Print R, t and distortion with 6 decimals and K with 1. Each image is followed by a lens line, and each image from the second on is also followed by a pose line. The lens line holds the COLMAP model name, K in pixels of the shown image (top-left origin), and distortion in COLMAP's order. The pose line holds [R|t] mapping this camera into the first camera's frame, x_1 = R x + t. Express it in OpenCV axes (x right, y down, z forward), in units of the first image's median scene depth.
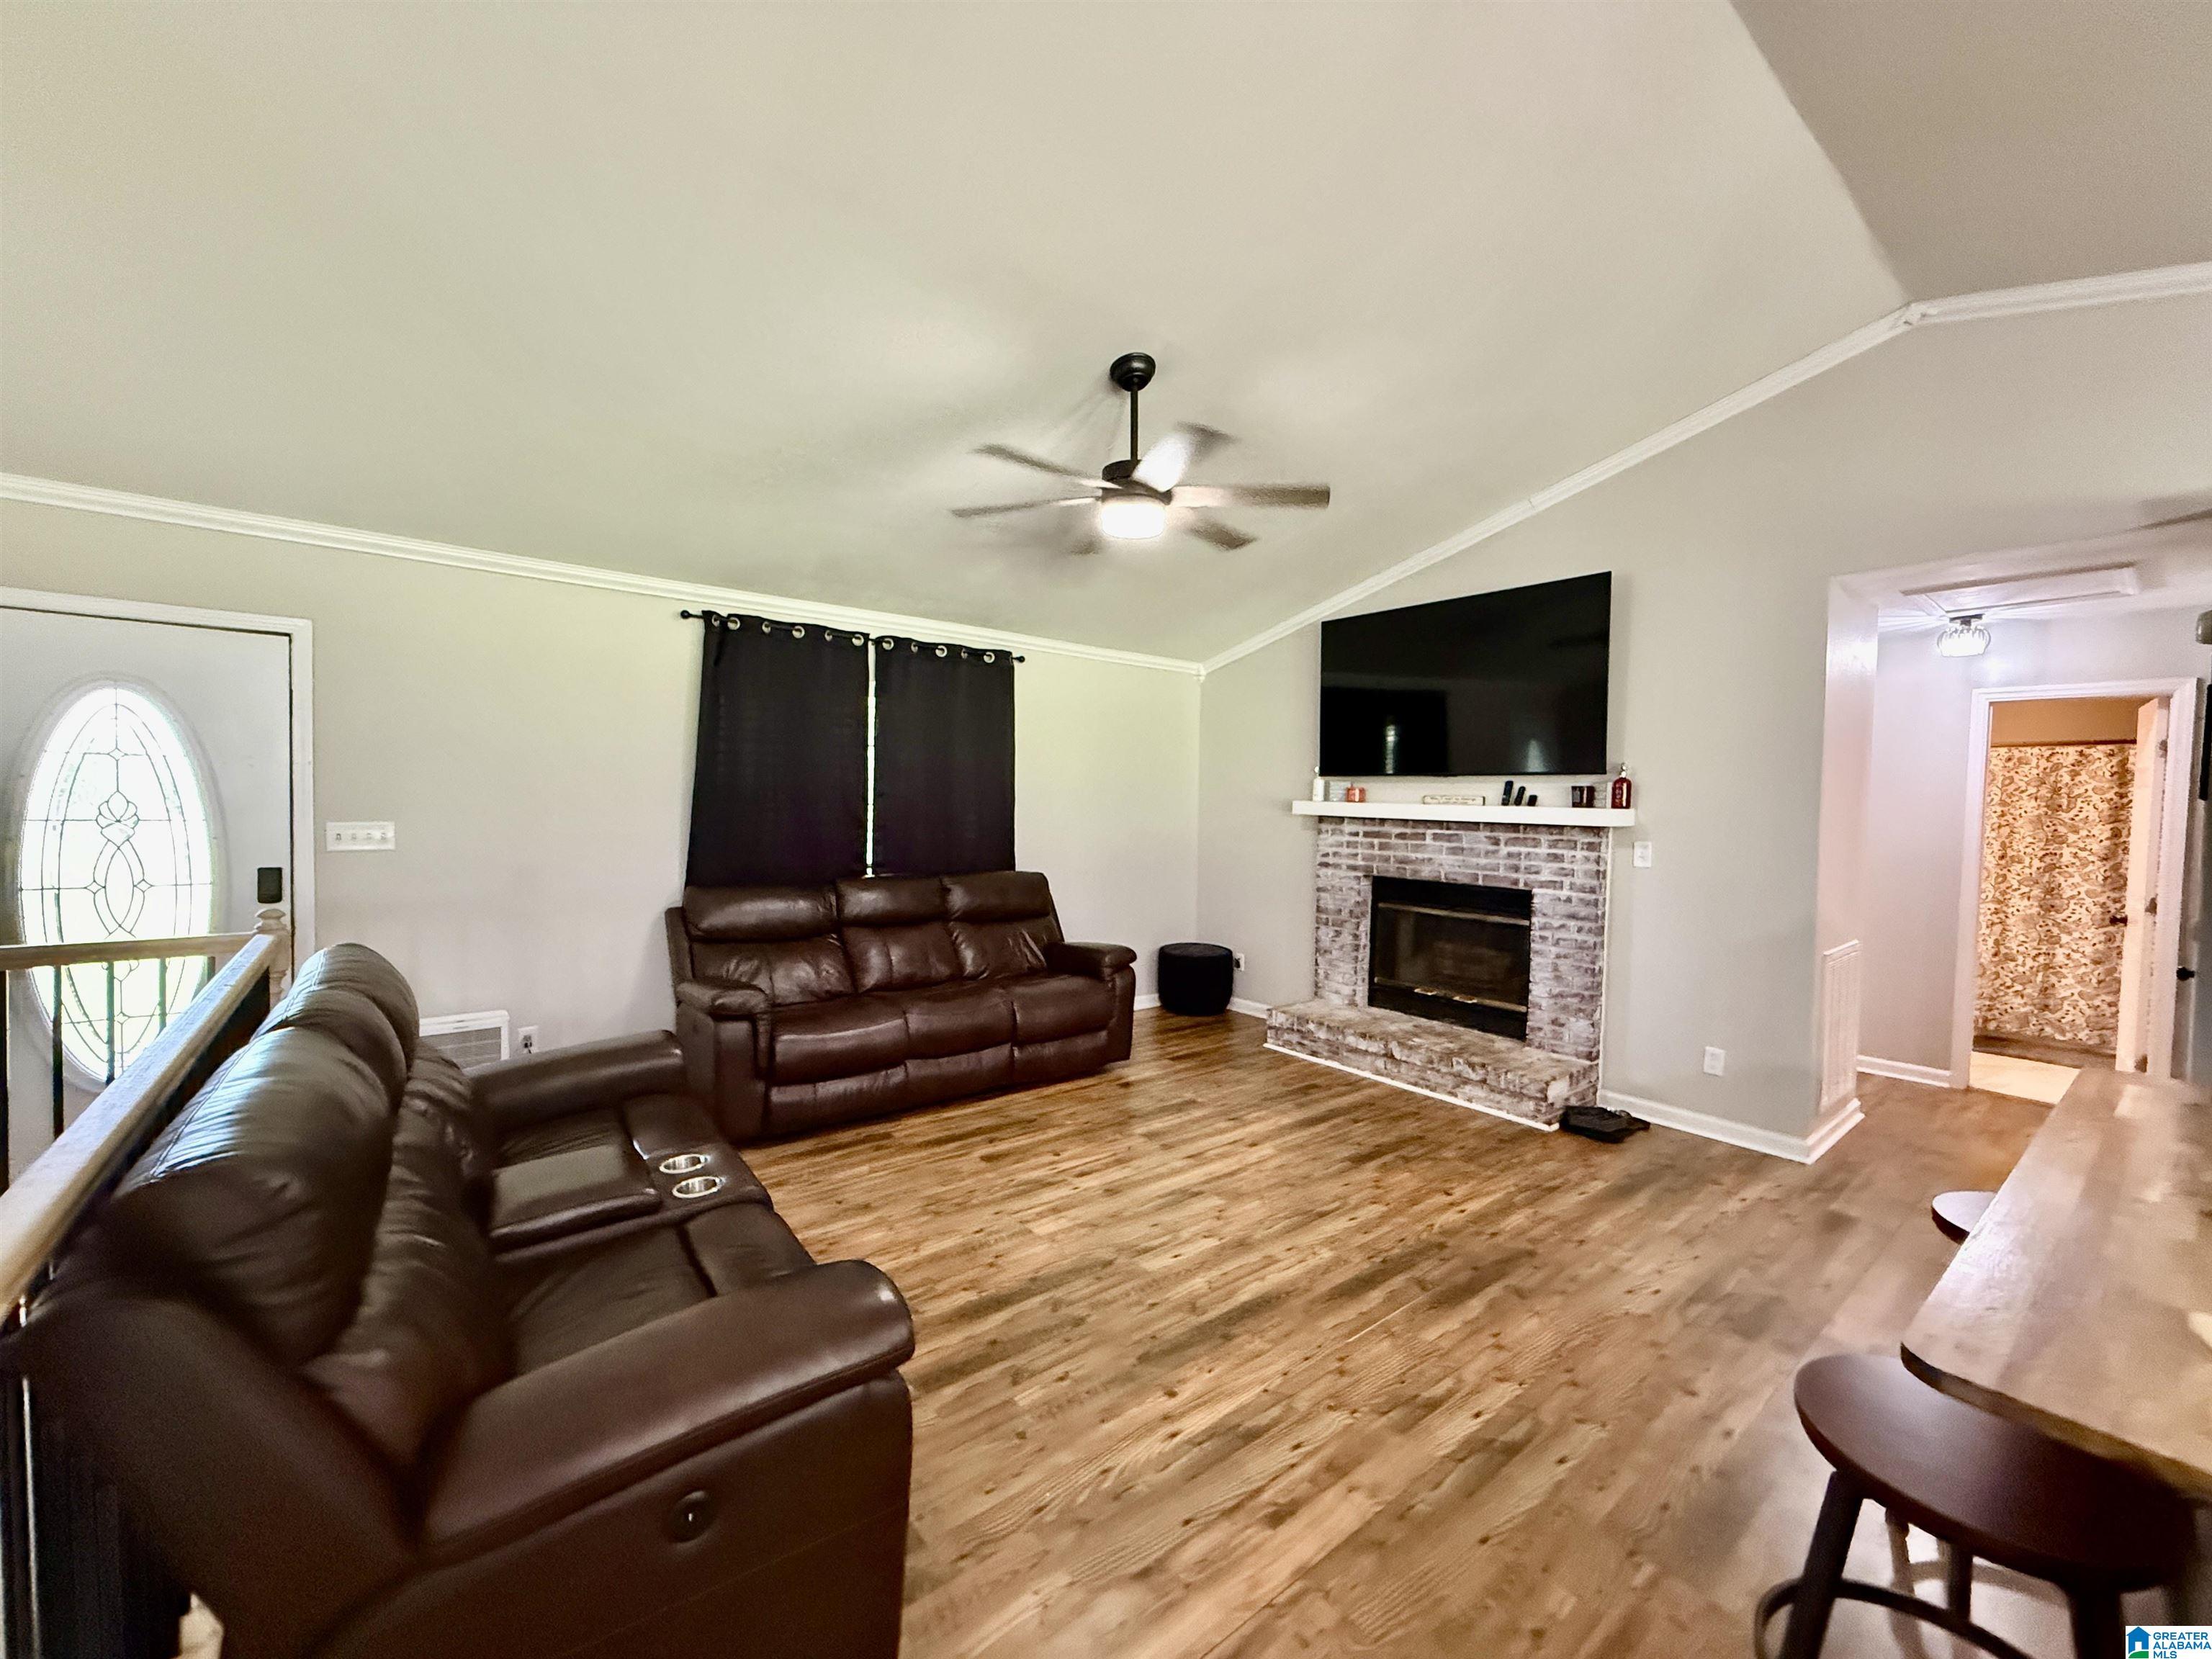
lens RADIAL K [[880.0, 0, 1100.4], [0, 880.0, 830.7], [0, 0, 1]] dist [-0.000048, 0.000159]
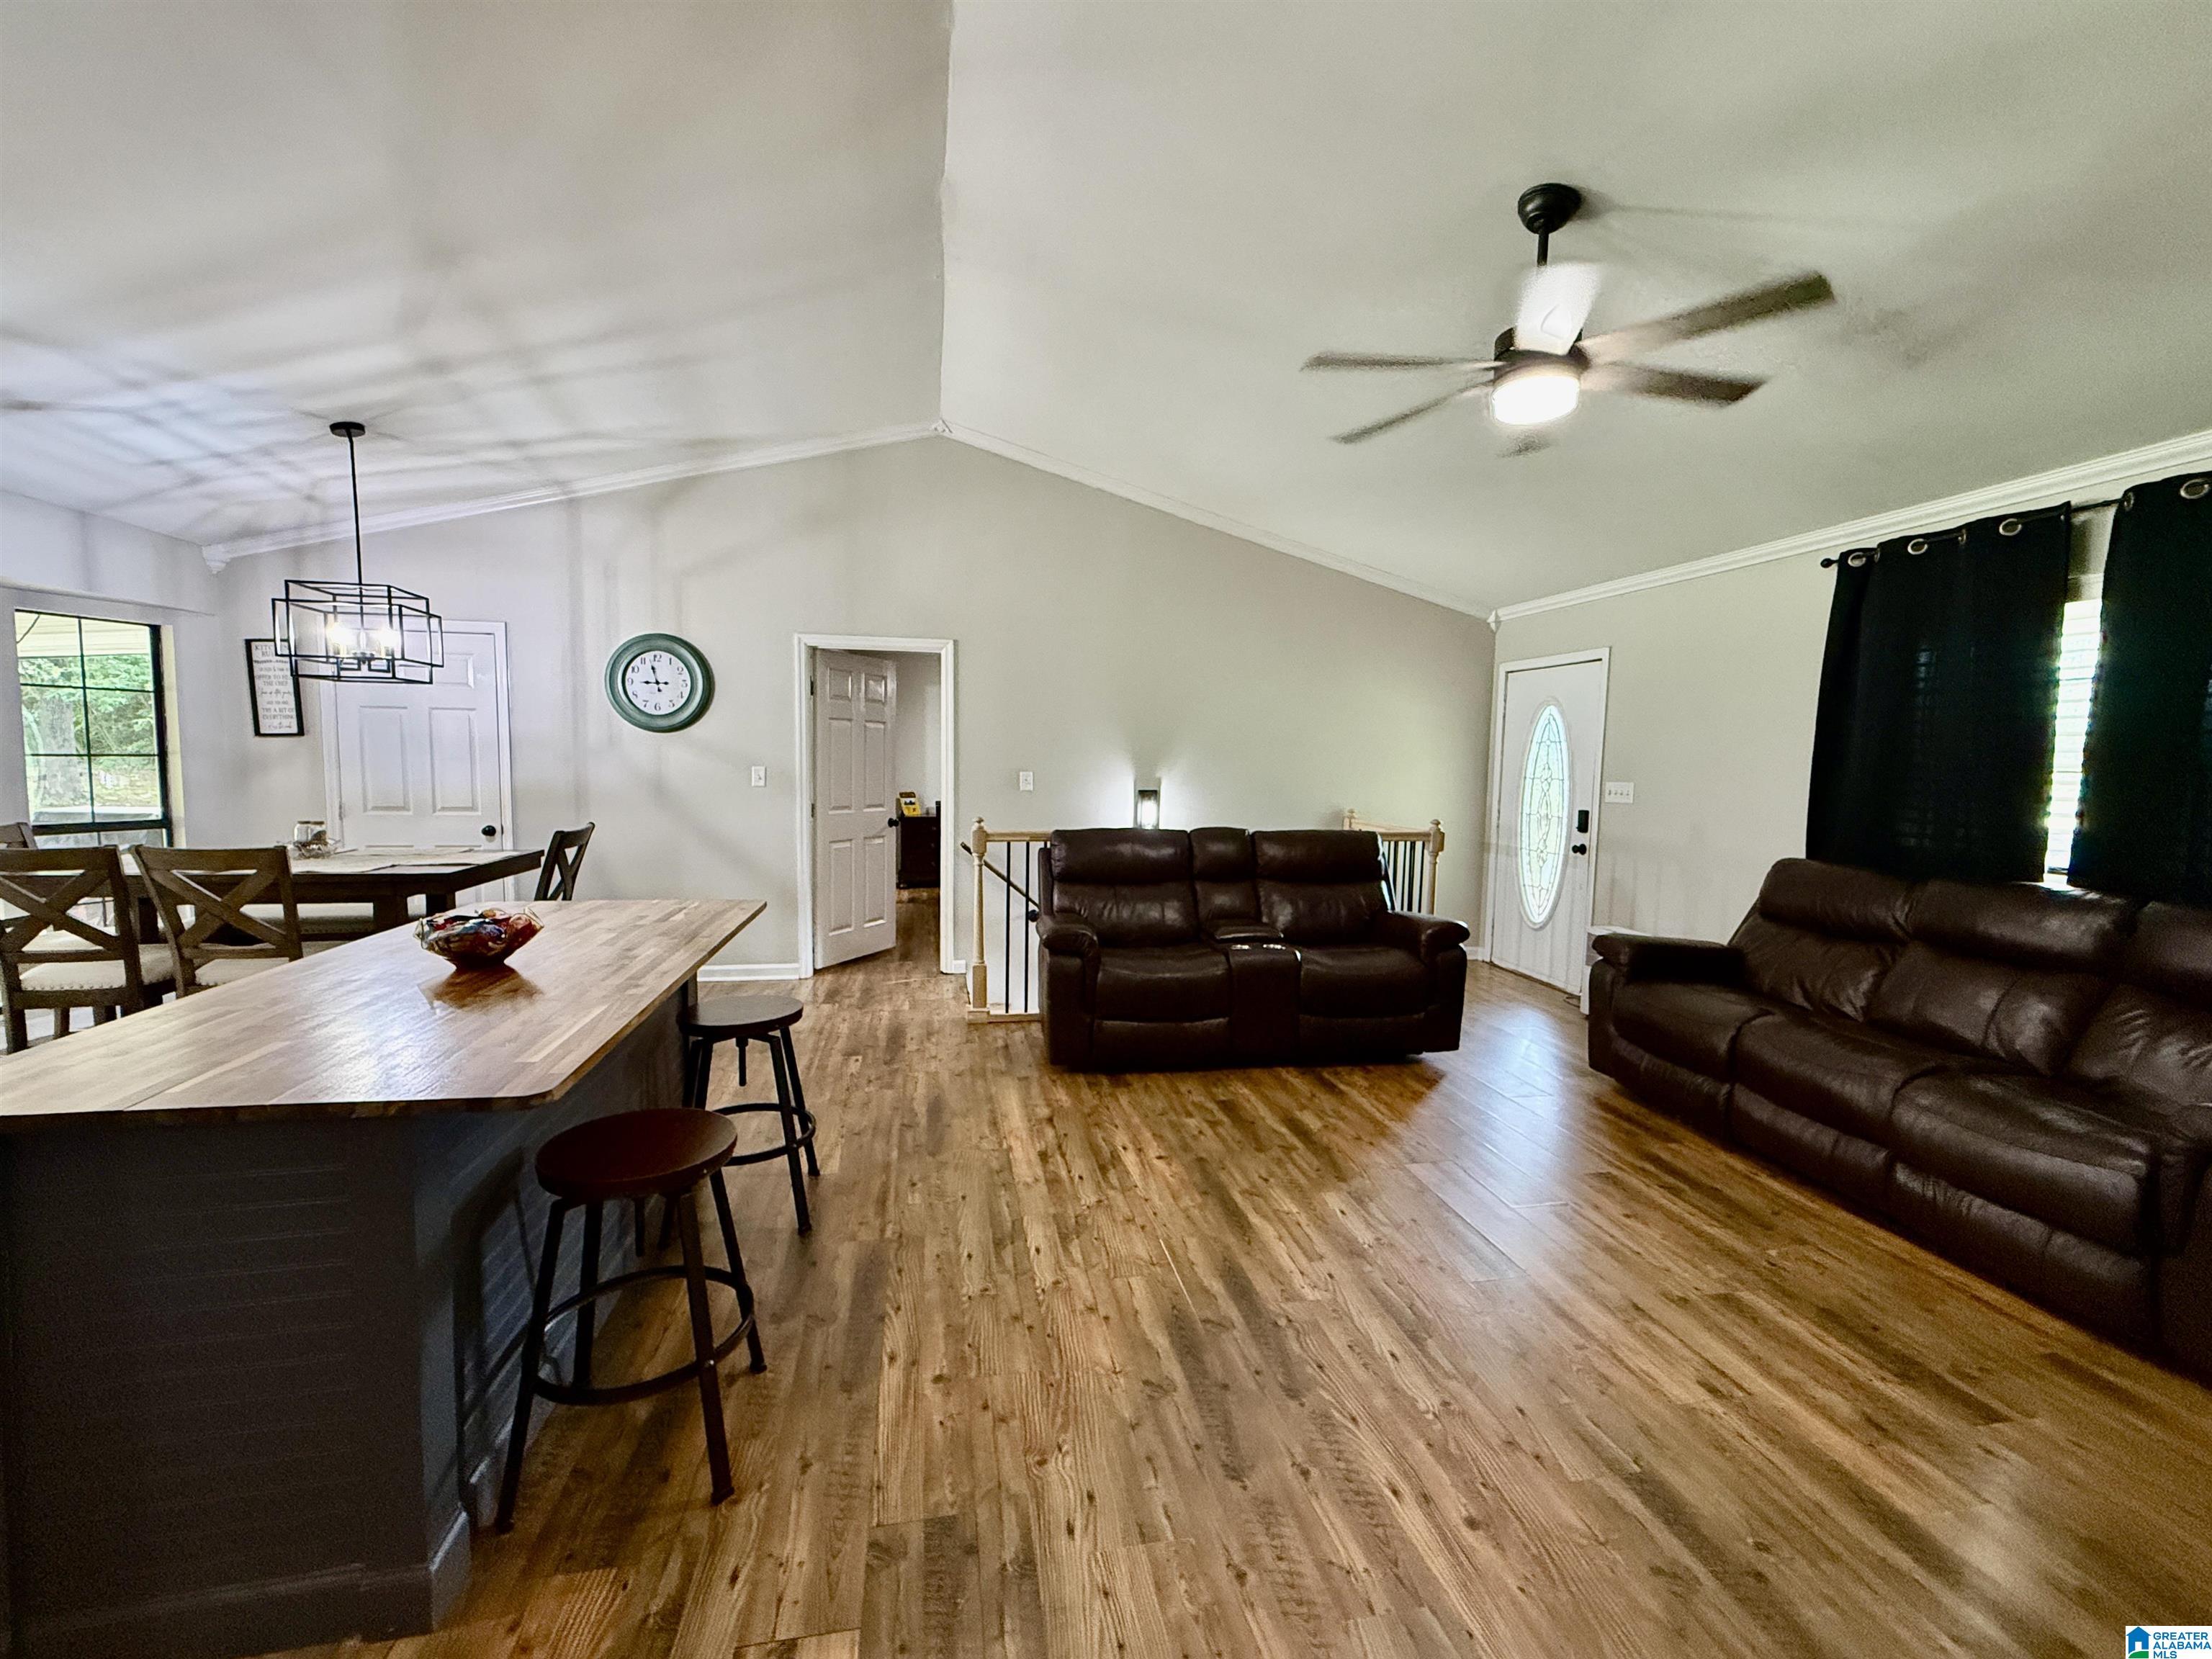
lens RADIAL K [[917.6, 0, 1106.6], [0, 917.6, 829.9], [0, 0, 1]] dist [-0.000161, -0.000518]
pose [[-0.463441, 0.044206, -0.885025, 0.719238], [-0.055562, 0.995340, 0.078811, -0.003812], [0.884384, 0.085698, -0.458825, 0.789235]]
